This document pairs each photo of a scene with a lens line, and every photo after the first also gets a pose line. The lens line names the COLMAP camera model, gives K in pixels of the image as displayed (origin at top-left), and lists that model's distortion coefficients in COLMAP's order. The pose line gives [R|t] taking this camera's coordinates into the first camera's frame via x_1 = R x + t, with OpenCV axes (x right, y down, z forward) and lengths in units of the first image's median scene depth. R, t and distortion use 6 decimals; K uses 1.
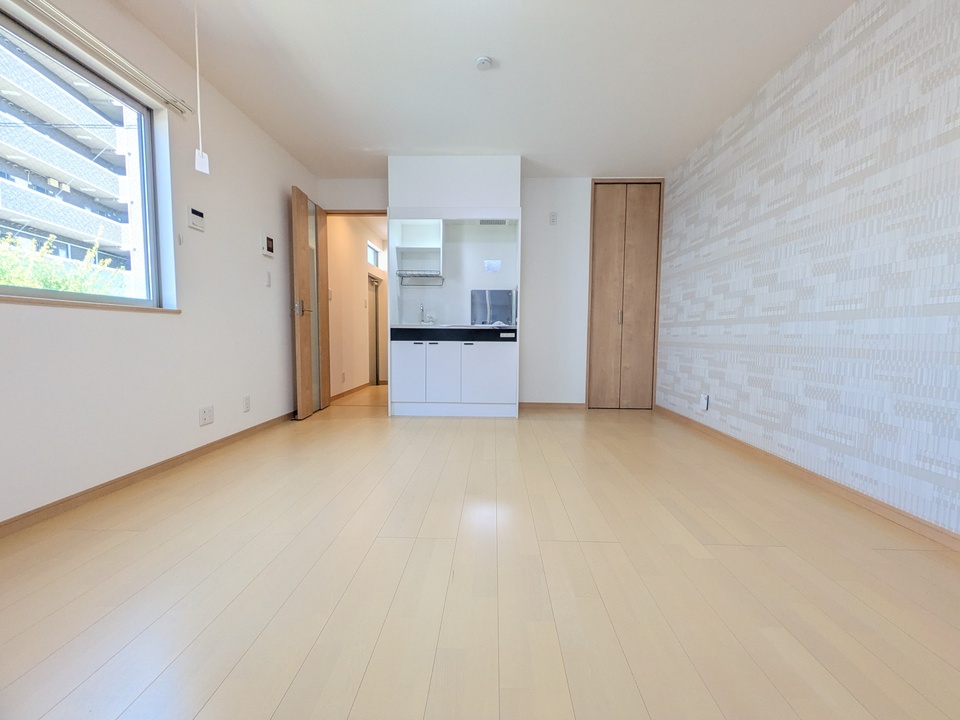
lens RADIAL K [[382.0, 0, 483.9], [0, 382.0, 360.4], [0, 0, 1]] dist [-0.001622, 0.000352]
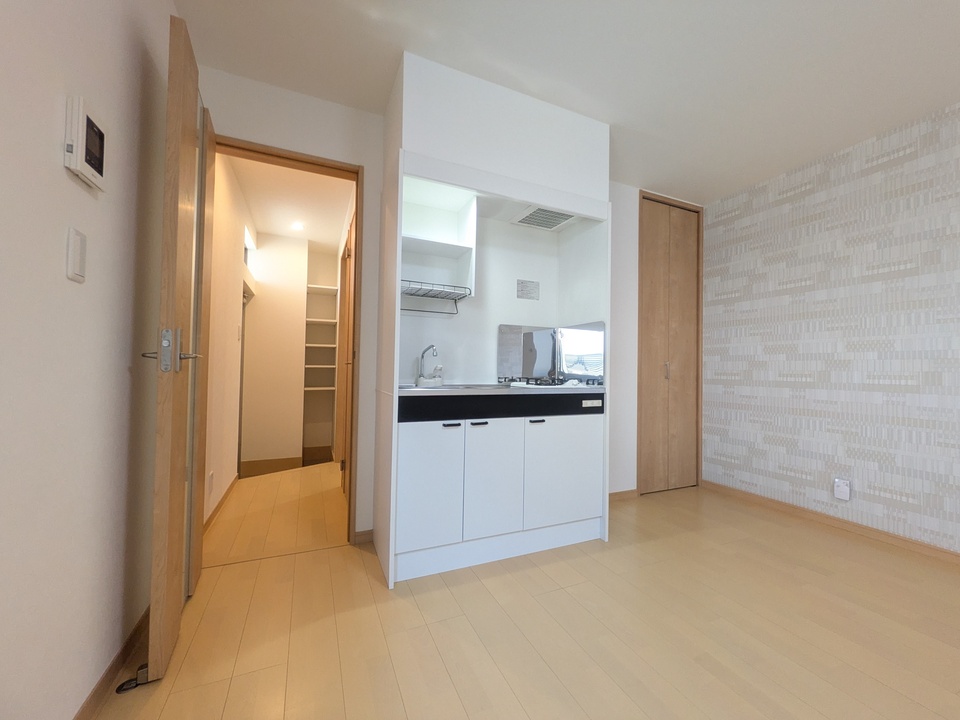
lens RADIAL K [[382.0, 0, 483.9], [0, 382.0, 360.4], [0, 0, 1]] dist [-0.001622, 0.000352]
pose [[0.899217, 0.016641, 0.437186, -0.337162], [0.020940, 0.996494, -0.081001, -0.083572], [-0.437002, 0.081992, 0.895716, 0.497269]]
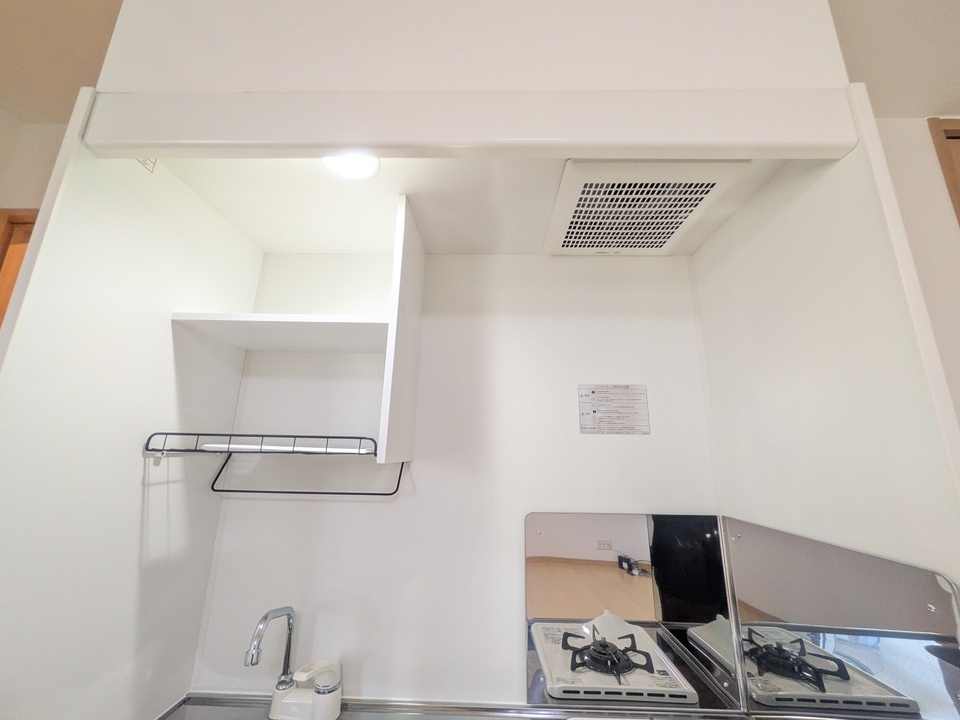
lens RADIAL K [[382.0, 0, 483.9], [0, 382.0, 360.4], [0, 0, 1]] dist [-0.001622, 0.000352]
pose [[0.999960, 0.008941, 0.000860, -0.062454], [-0.008255, 0.952554, -0.304257, -0.213015], [-0.003540, 0.304237, 0.952590, 0.803836]]
